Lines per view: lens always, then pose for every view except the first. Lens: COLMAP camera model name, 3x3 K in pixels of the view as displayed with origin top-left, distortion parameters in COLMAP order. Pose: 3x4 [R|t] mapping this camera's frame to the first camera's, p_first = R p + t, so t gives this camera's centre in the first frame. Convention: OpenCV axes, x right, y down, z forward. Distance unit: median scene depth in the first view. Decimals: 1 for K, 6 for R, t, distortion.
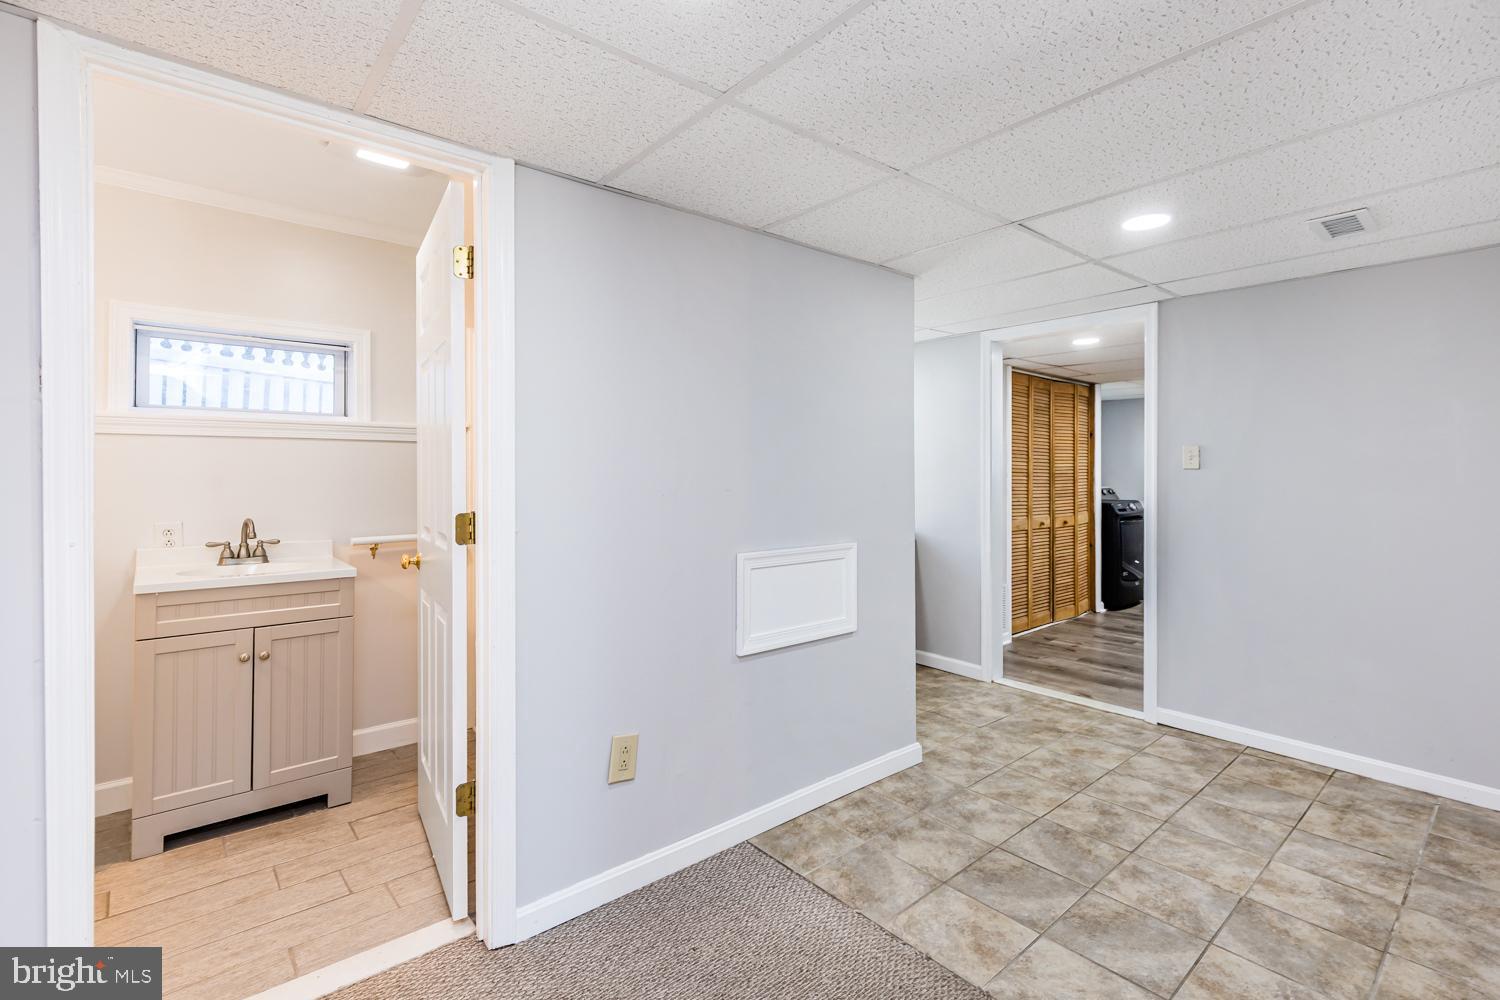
lens RADIAL K [[673.3, 0, 749.7], [0, 673.3, 477.9], [0, 0, 1]] dist [0.001682, 0.000062]
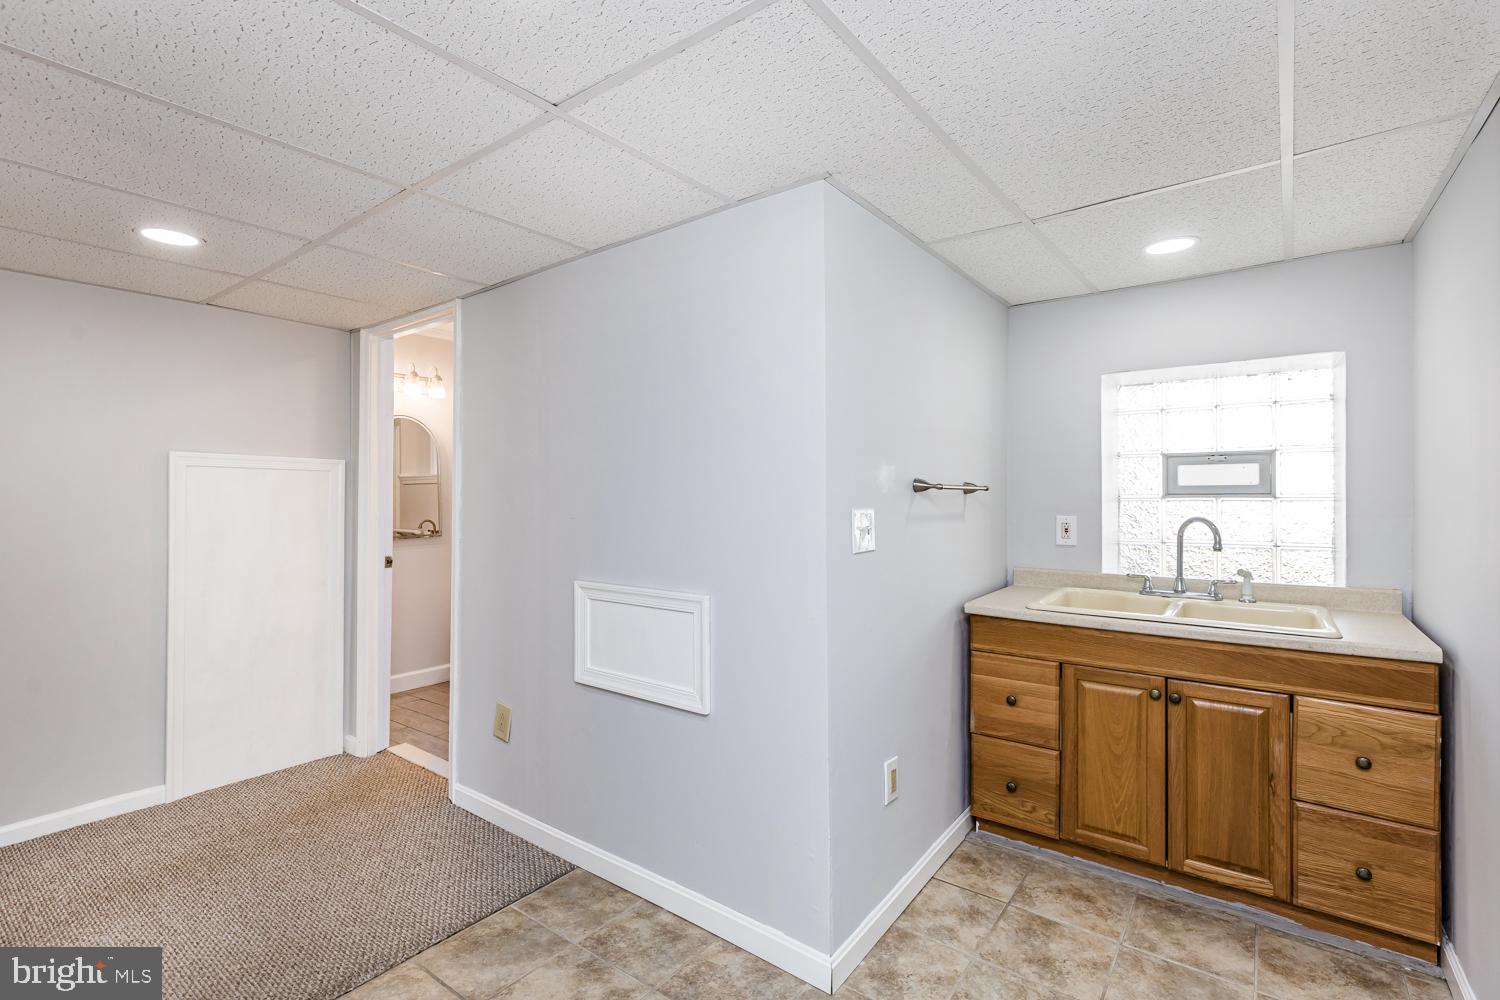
lens RADIAL K [[678.6, 0, 750.0], [0, 678.6, 500.0], [0, 0, 1]] dist [0.000418, -0.000069]
pose [[0.235005, 0.003350, -0.971988, 1.025391], [-0.006812, 0.999975, 0.001799, -0.012629], [0.971970, 0.006199, 0.235022, 0.996303]]
